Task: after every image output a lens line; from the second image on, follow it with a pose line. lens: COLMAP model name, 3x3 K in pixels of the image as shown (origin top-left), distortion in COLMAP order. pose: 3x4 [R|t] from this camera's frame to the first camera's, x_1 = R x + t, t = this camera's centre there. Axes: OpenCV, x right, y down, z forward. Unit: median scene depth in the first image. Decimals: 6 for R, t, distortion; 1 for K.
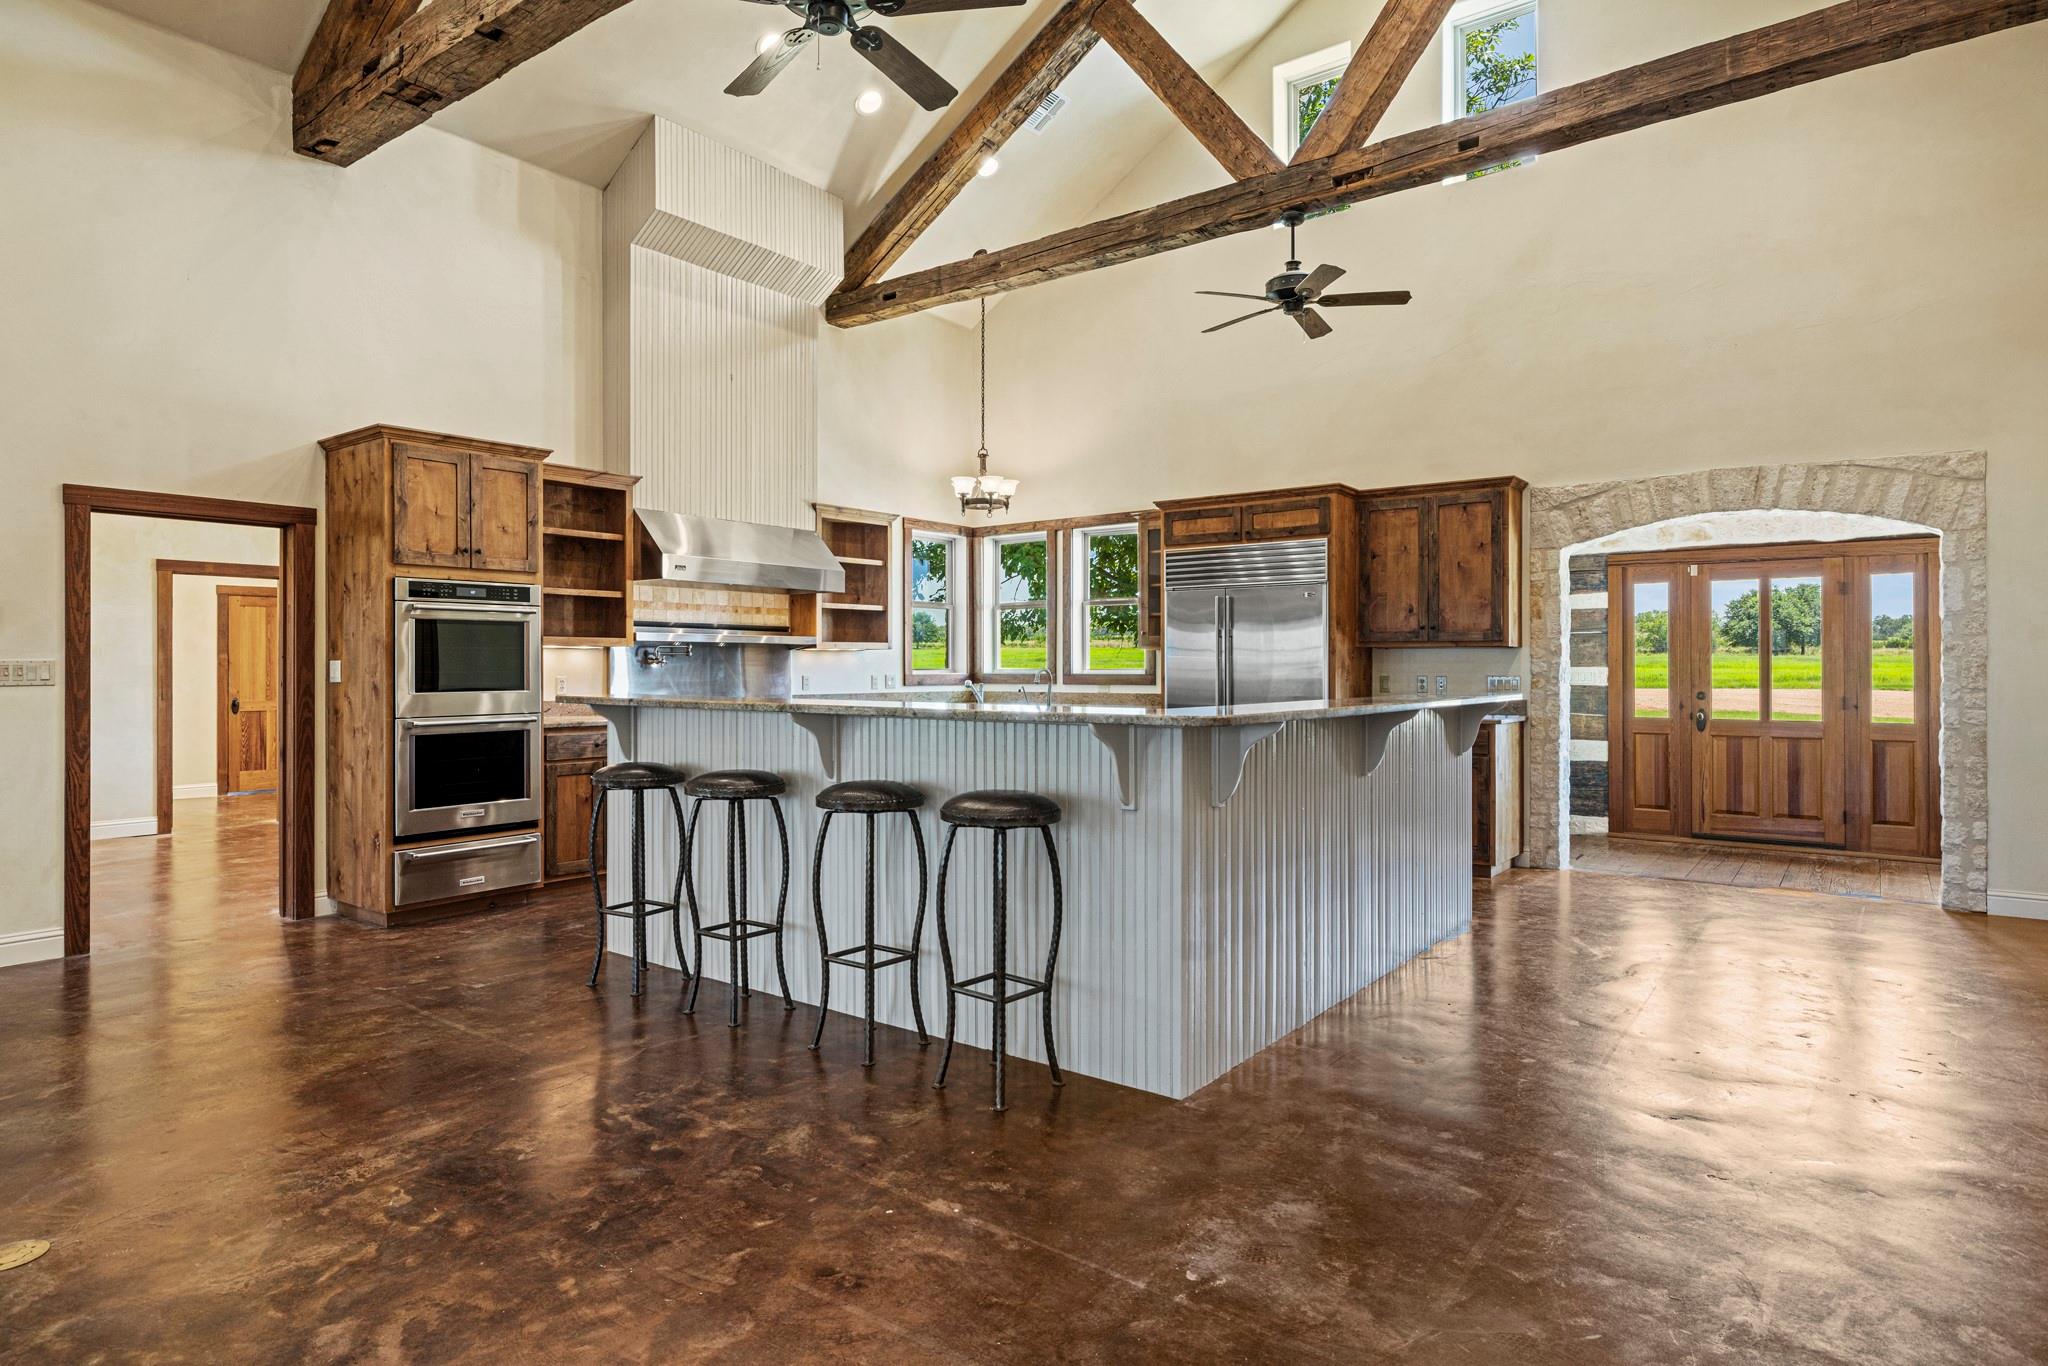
lens RADIAL K [[1129.6, 0, 1021.8], [0, 1129.6, 664.6], [0, 0, 1]] dist [-0.003354, 0.000025]
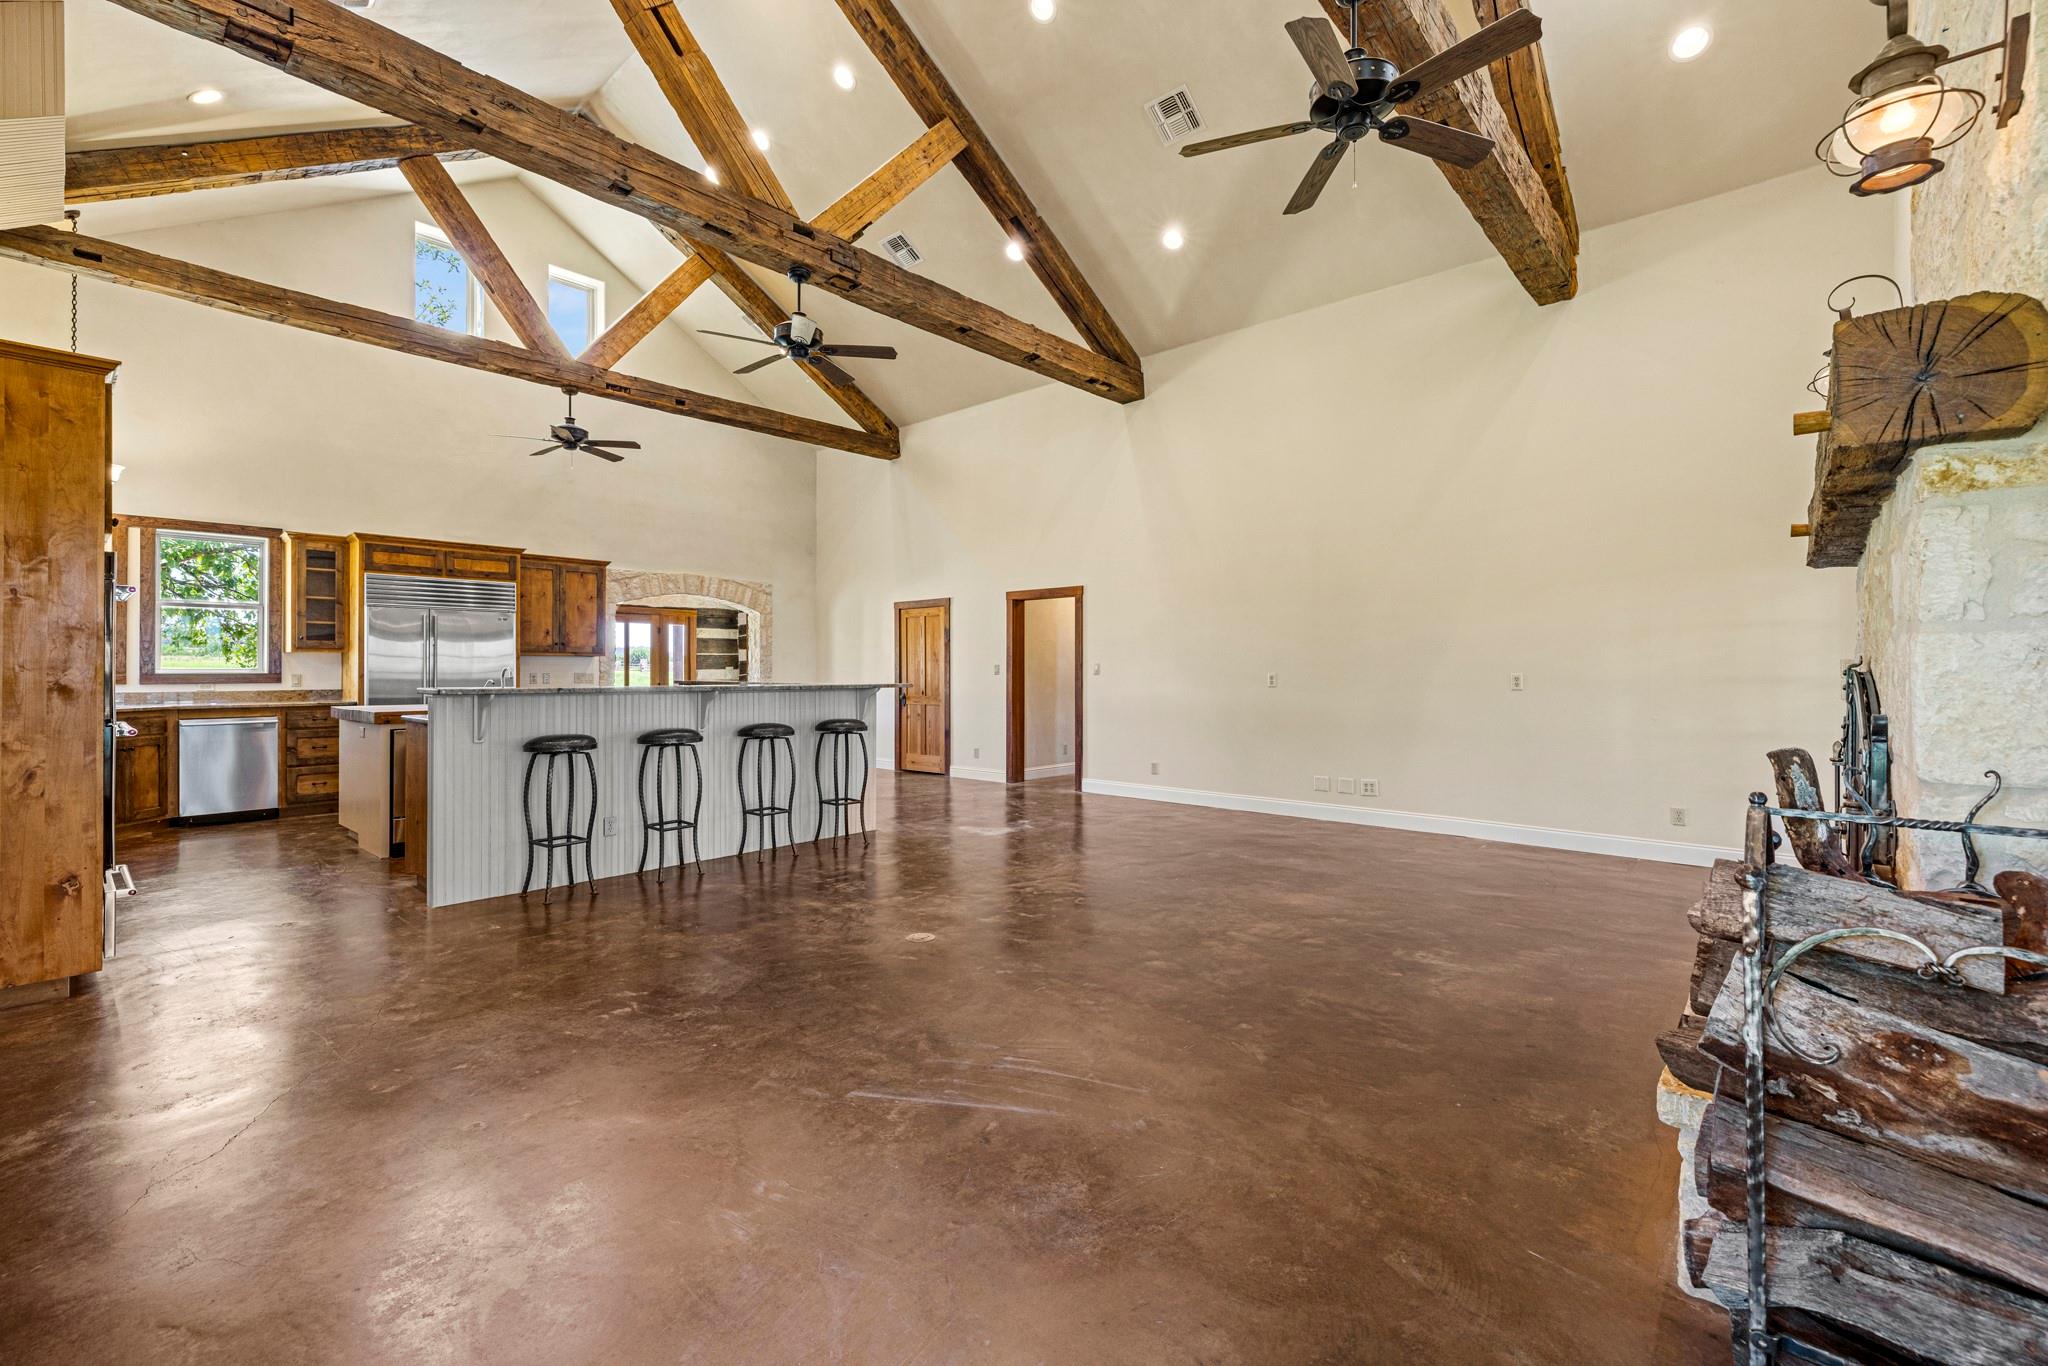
lens RADIAL K [[860.9, 0, 1025.1], [0, 860.9, 667.1], [0, 0, 1]] dist [0.000309, 0.000328]
pose [[0.075413, 0.004777, 0.997141, -0.955643], [-0.002463, 0.999986, -0.004604, 0.005955], [-0.997149, -0.002109, 0.075423, 0.256464]]
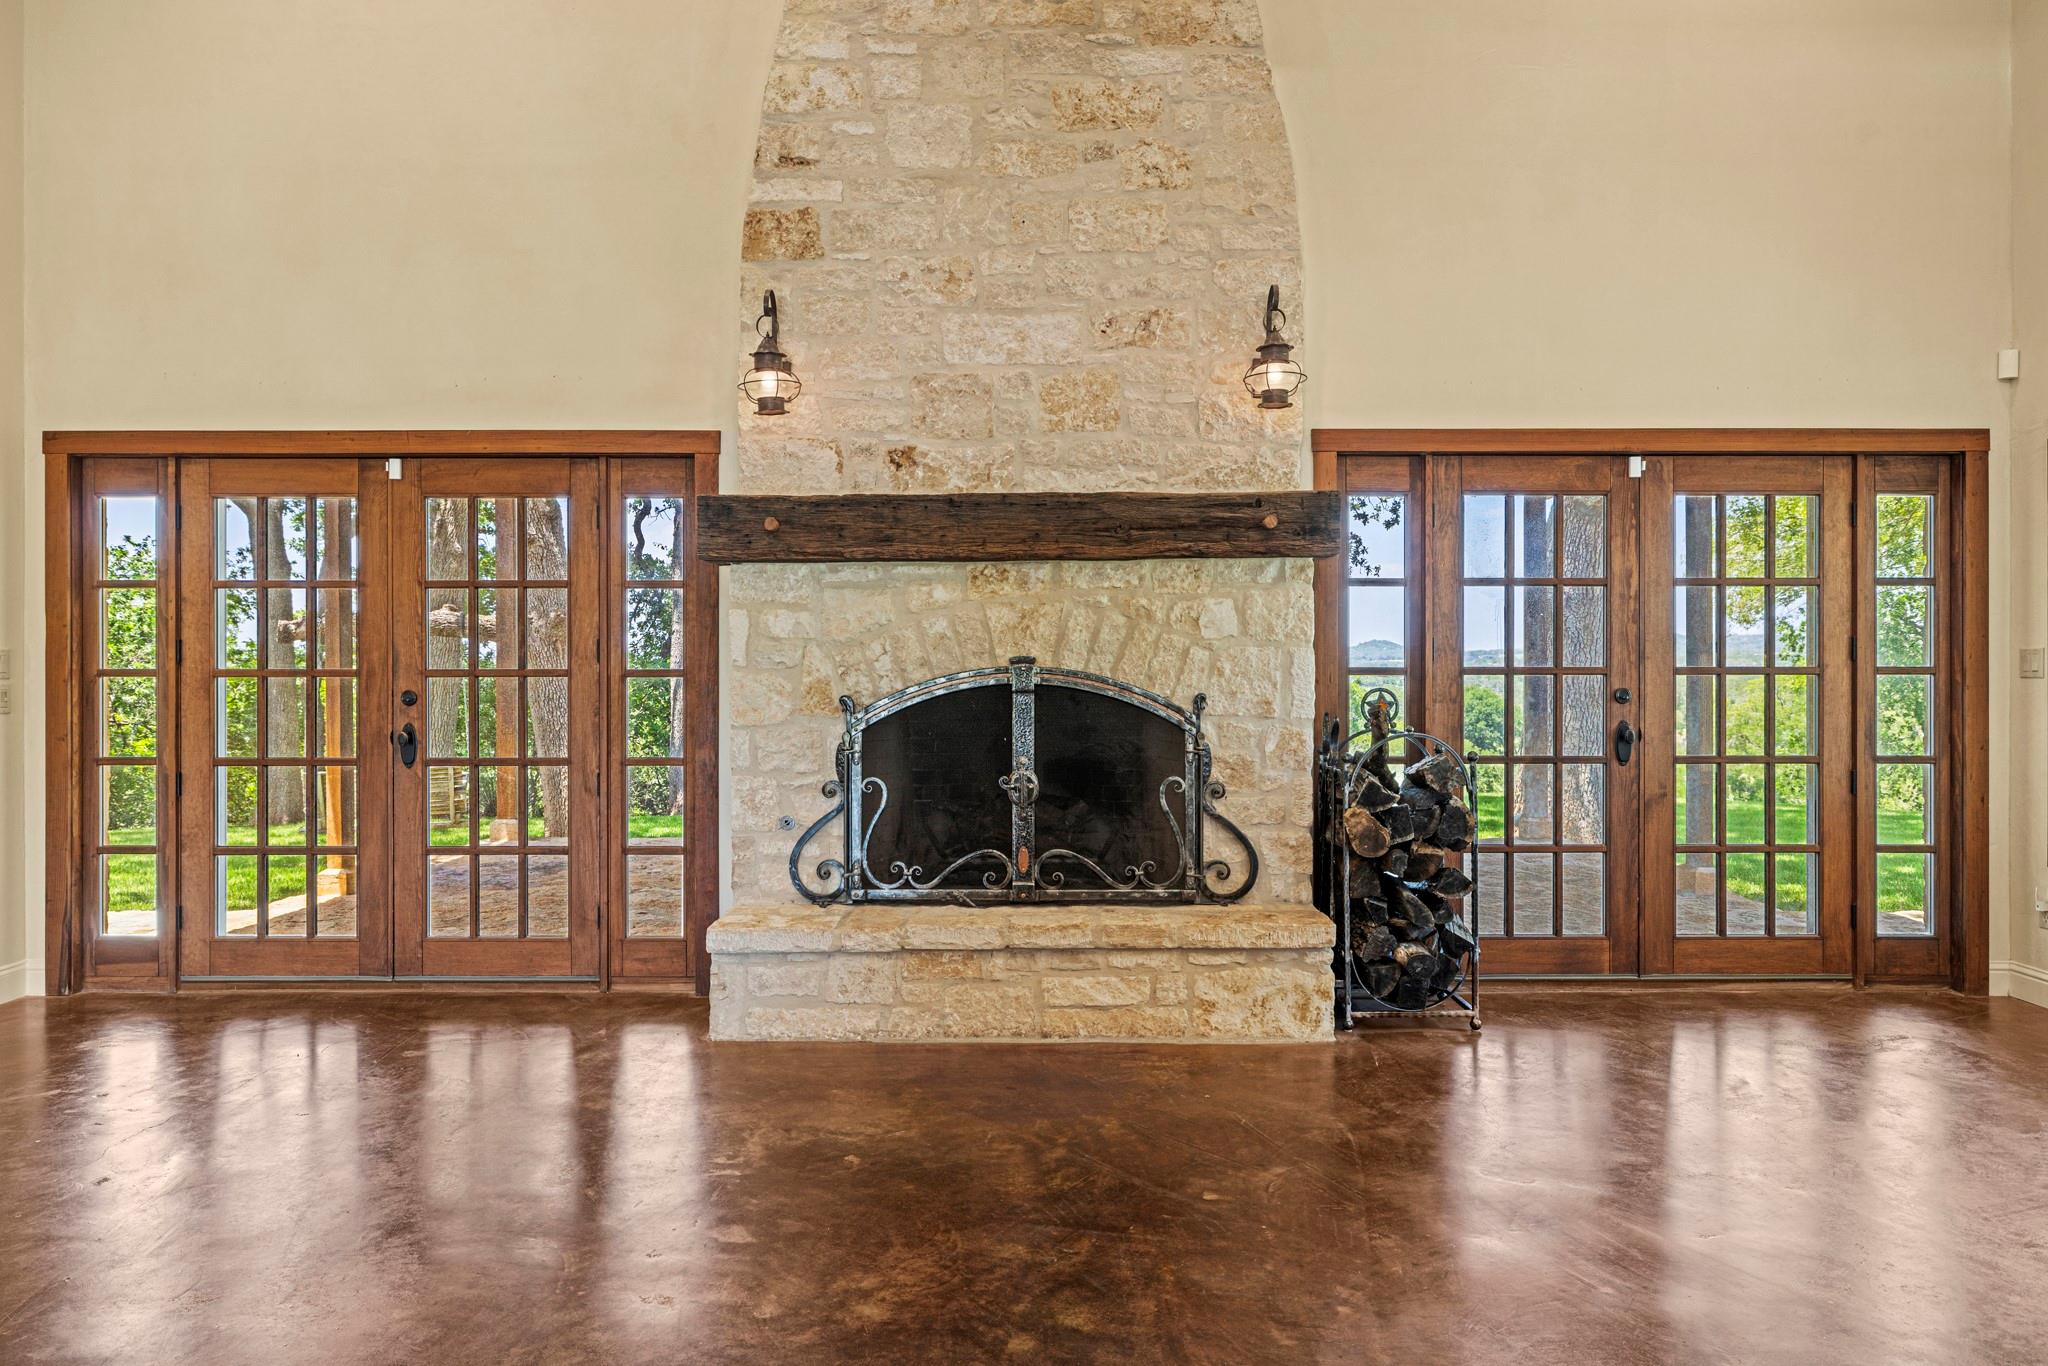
lens RADIAL K [[1302.7, 0, 1025.6], [0, 1302.7, 661.5], [0, 0, 1]] dist [-0.000104, 0.001388]
pose [[-0.796450, -0.000860, -0.604704, -0.132846], [0.001937, 0.999990, -0.003974, 0.004734], [0.604701, -0.004337, -0.796440, 0.513216]]
